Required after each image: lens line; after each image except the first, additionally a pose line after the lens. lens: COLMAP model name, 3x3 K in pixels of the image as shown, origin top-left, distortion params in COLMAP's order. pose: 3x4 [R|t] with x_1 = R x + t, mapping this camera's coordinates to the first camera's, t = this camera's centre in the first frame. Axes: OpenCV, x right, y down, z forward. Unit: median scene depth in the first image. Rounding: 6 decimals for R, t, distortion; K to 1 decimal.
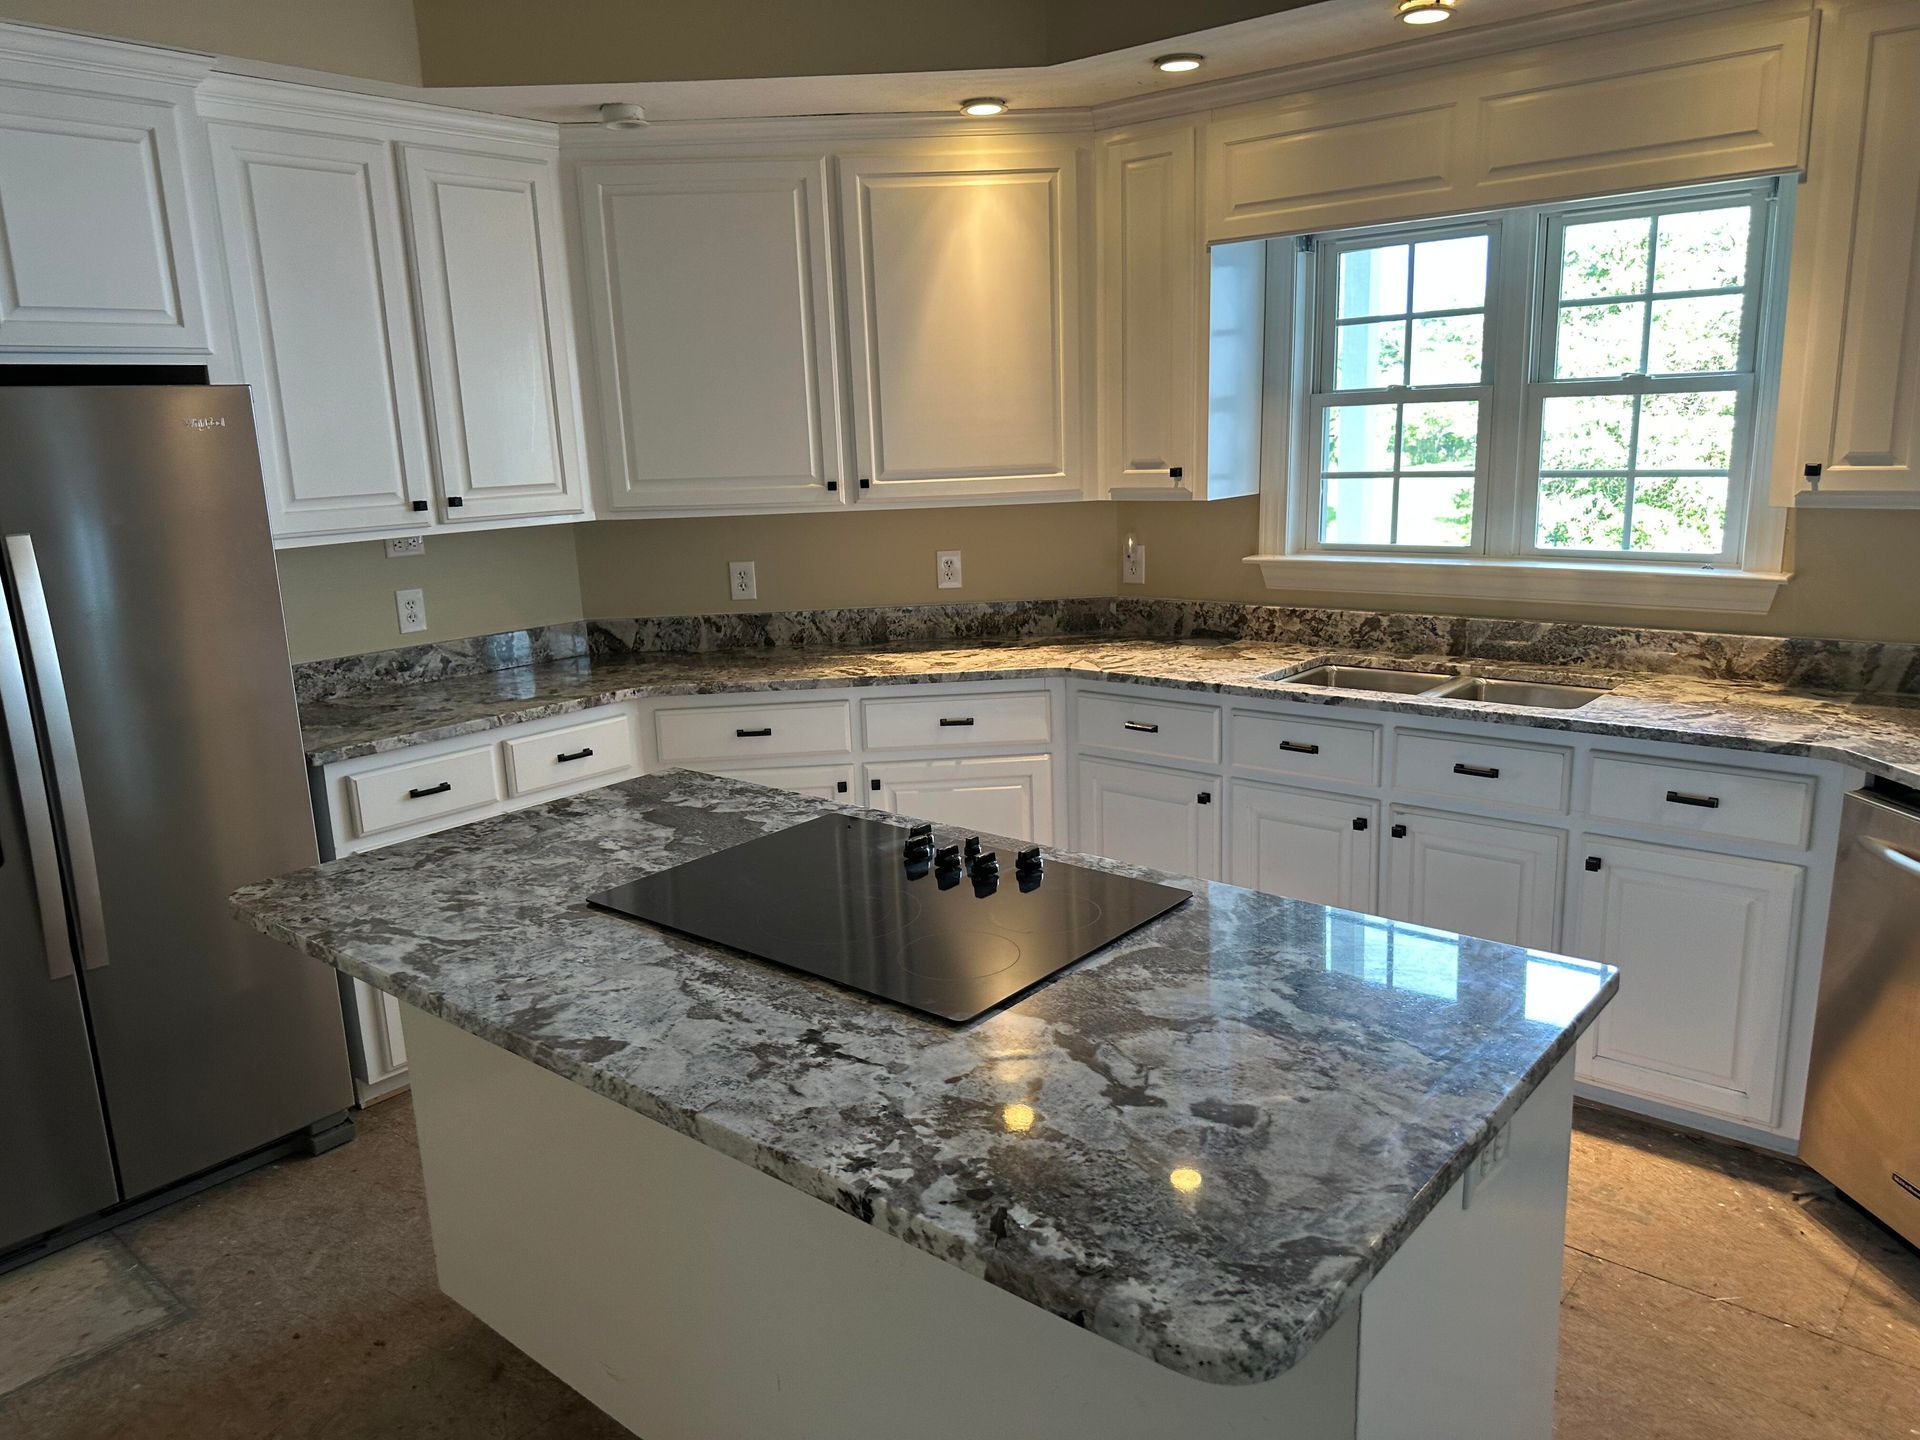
lens RADIAL K [[1354.2, 0, 956.4], [0, 1354.2, 727.6], [0, 0, 1]] dist [0.049107, -0.028158]
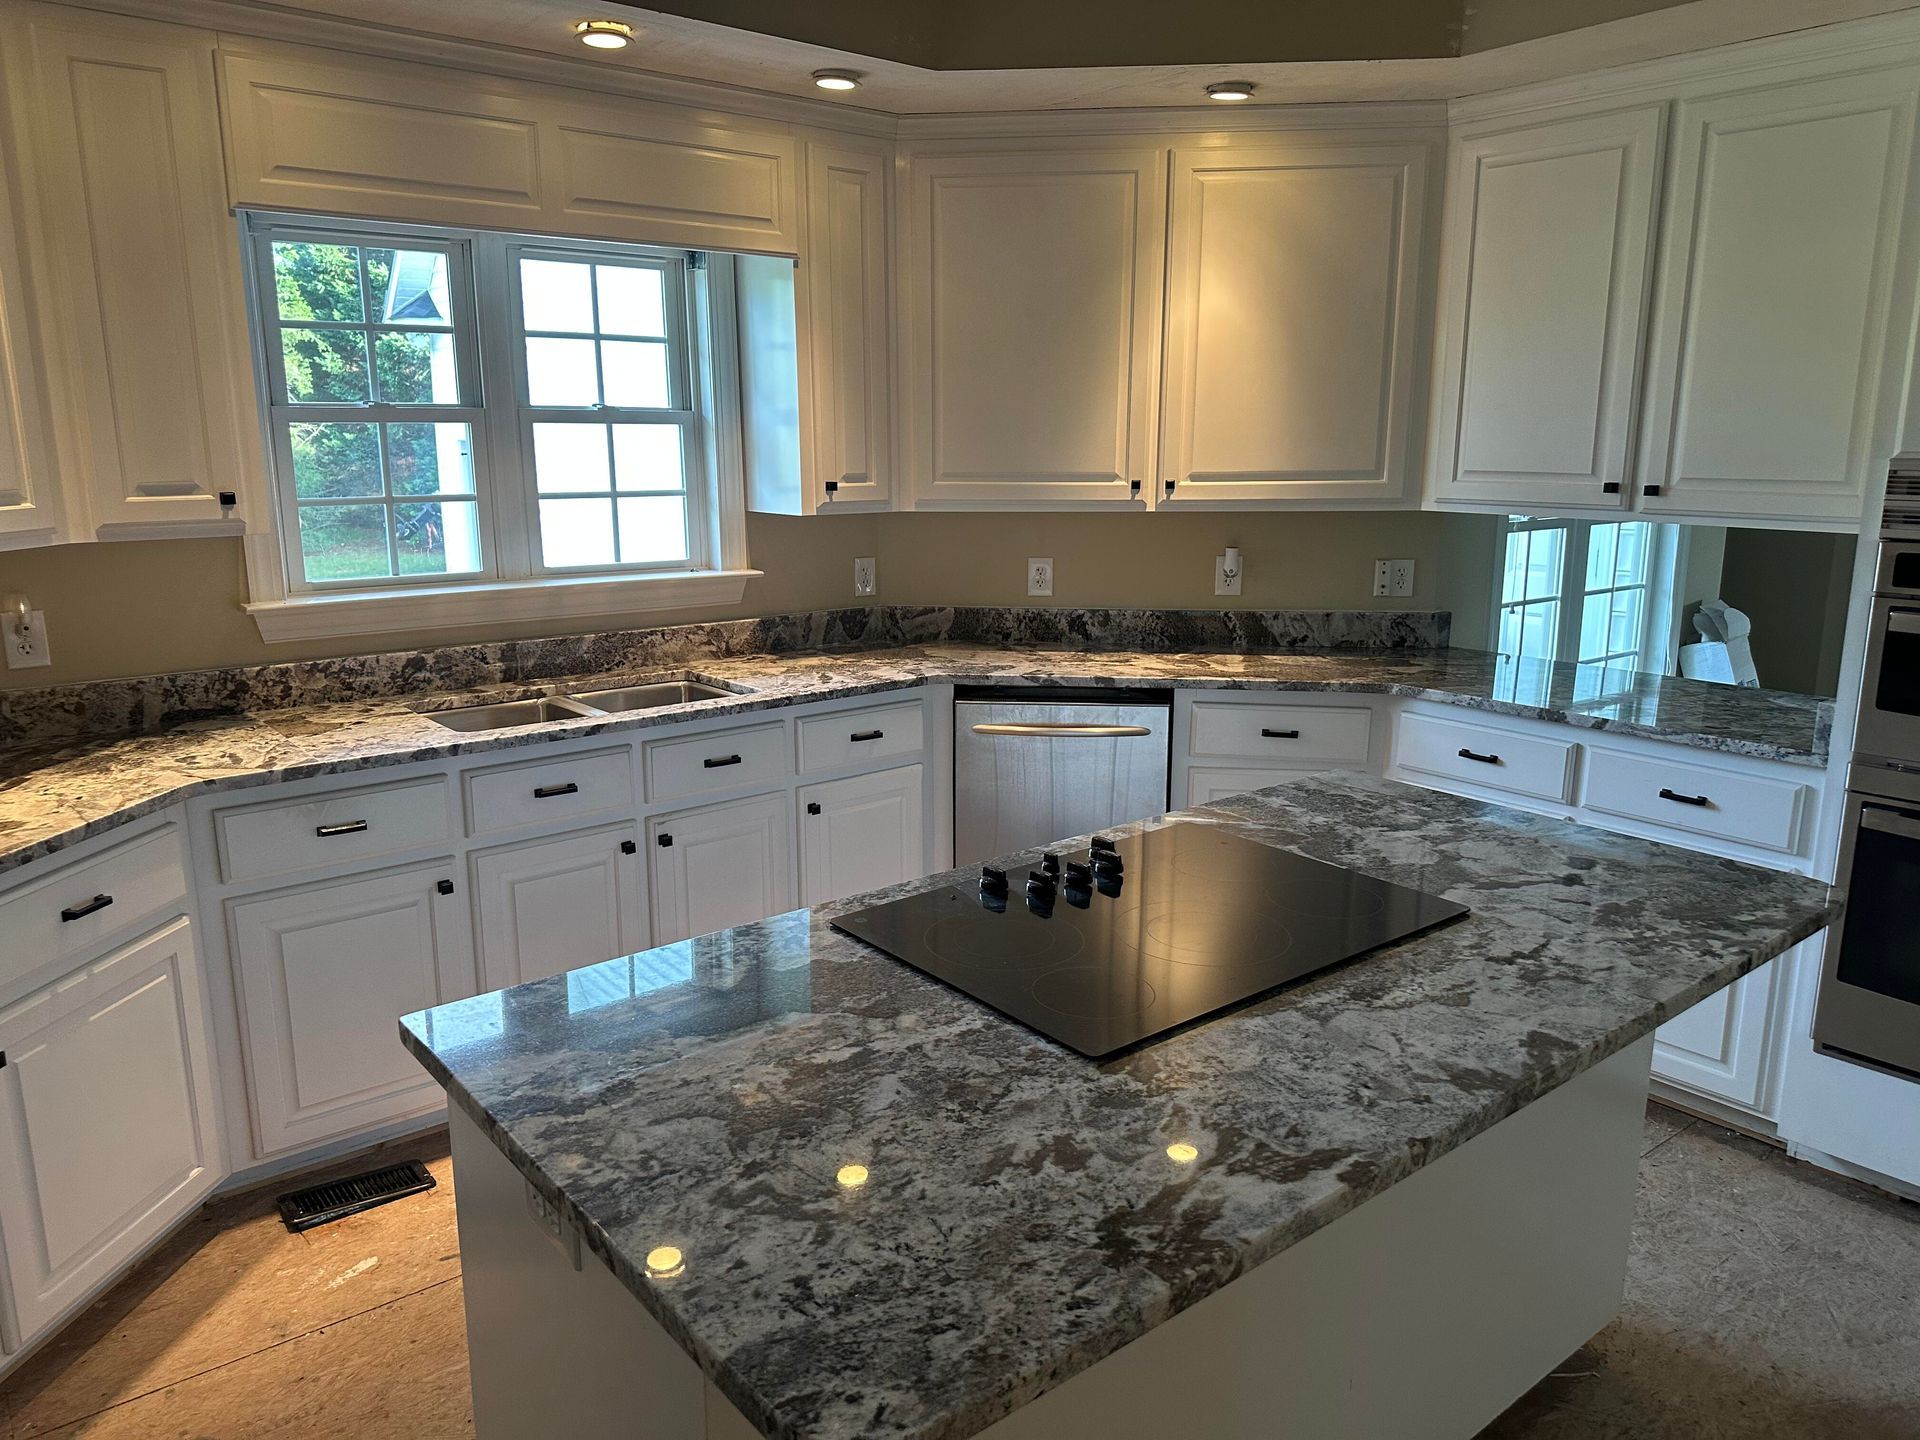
lens RADIAL K [[1354.2, 0, 954.4], [0, 1354.2, 712.7], [0, 0, 1]] dist [0.049107, -0.028158]
pose [[0.181060, -0.165954, 0.969369, -0.606292], [0.209282, 0.969586, 0.126902, -0.100984], [-0.960947, 0.179895, 0.210284, 0.562735]]
